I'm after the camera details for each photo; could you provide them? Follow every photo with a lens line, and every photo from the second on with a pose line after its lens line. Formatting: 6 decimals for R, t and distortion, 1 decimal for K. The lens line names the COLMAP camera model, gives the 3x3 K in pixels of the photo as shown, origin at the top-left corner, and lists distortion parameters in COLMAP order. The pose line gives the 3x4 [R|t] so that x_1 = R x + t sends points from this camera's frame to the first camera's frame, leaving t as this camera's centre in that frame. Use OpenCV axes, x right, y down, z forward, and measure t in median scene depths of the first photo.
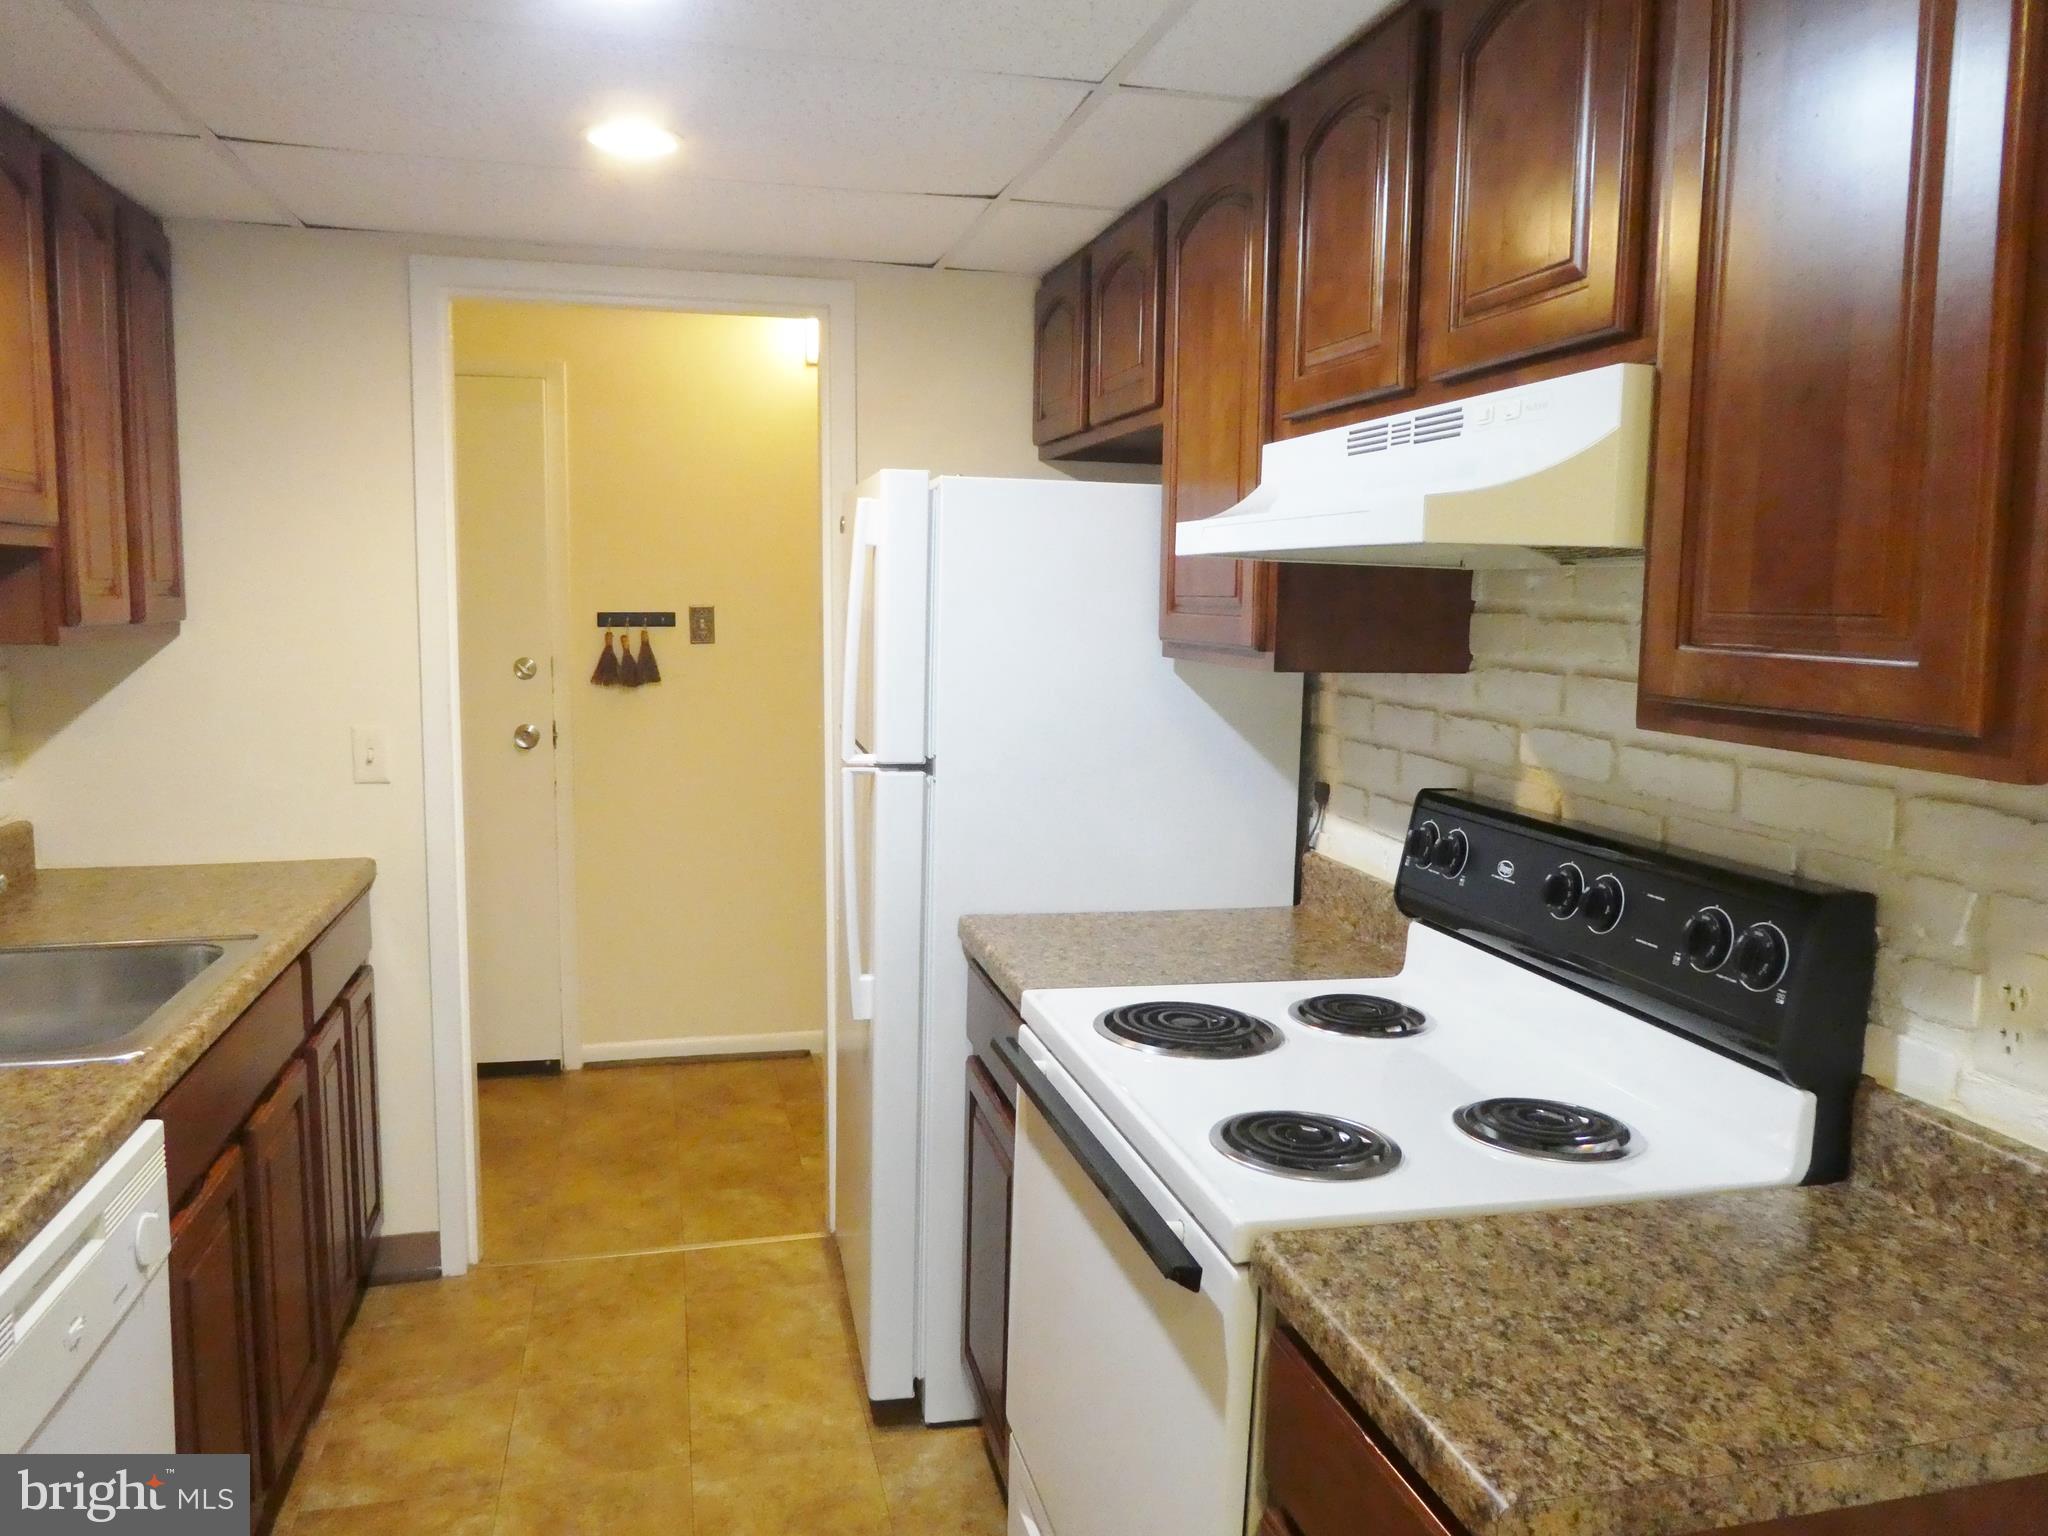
lens RADIAL K [[1481.3, 0, 1021.6], [0, 1481.3, 760.7], [0, 0, 1]] dist [-0.022540, 0.003856]
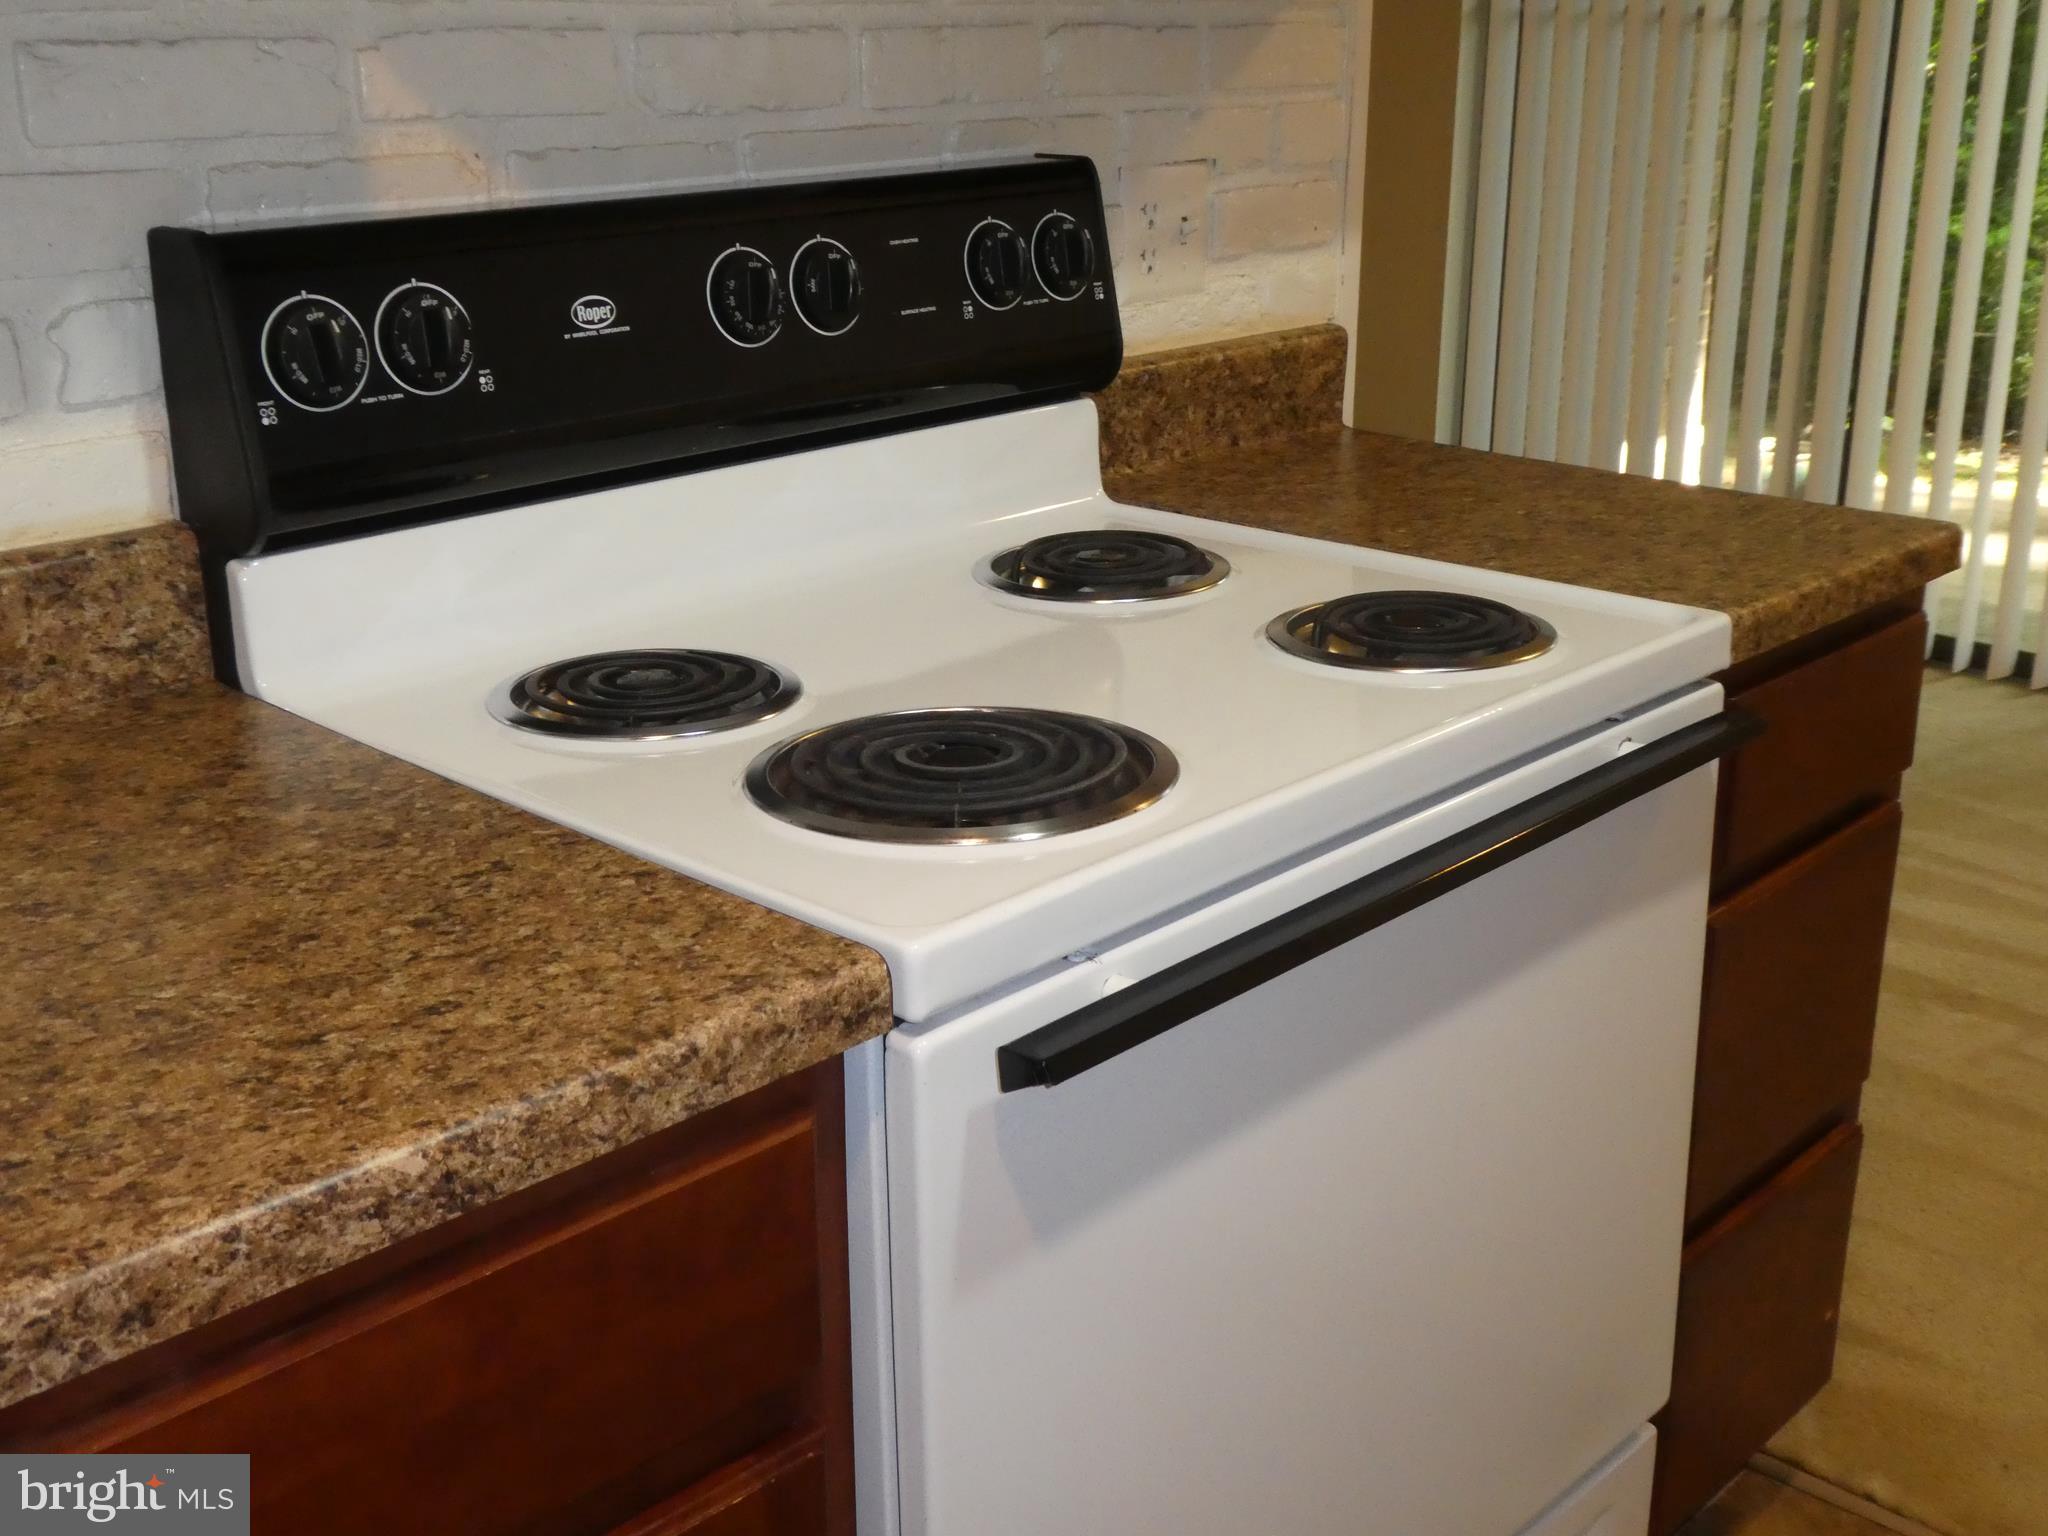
lens RADIAL K [[2283.1, 0, 1024.0], [0, 2283.1, 768.0], [0, 0, 1]] dist [-0.001799, -0.001182]
pose [[-0.538520, -0.291845, 0.790457, -0.268830], [0.089391, 0.913021, 0.397997, -0.053285], [-0.837858, 0.284989, -0.465591, 0.811299]]
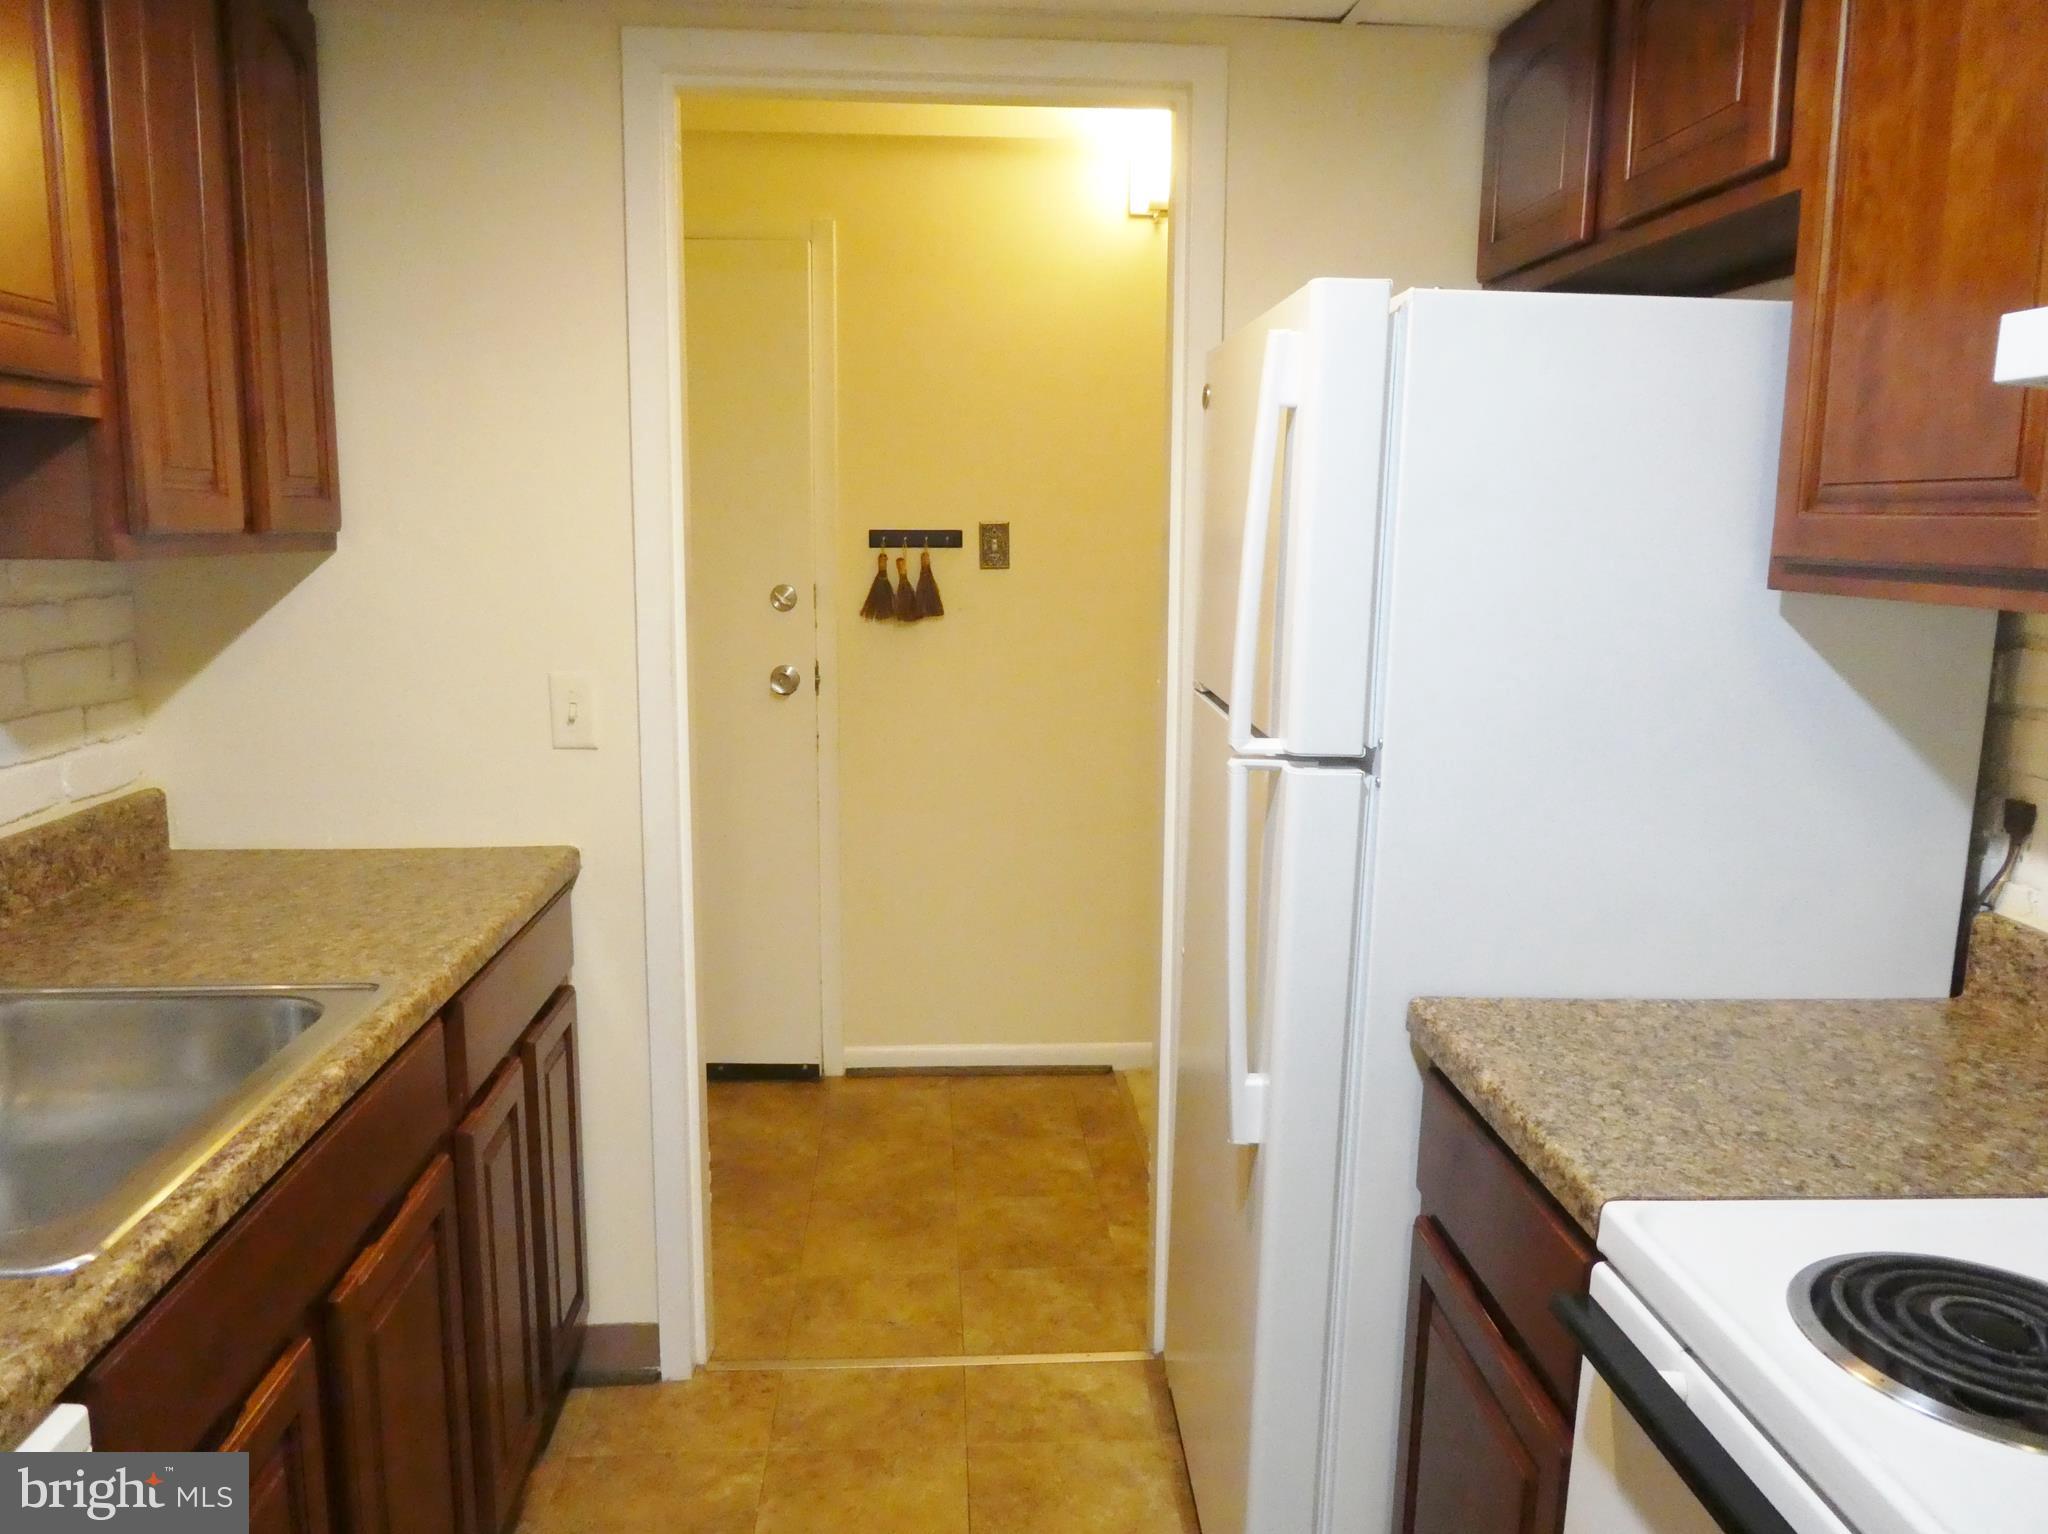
lens RADIAL K [[1481.3, 0, 1021.6], [0, 1481.3, 759.7], [0, 0, 1]] dist [-0.022540, 0.003856]
pose [[0.983779, 0.027376, -0.177284, -0.079801], [-0.019306, 0.998704, 0.047087, -0.019415], [0.178343, -0.042901, 0.983033, 0.294110]]
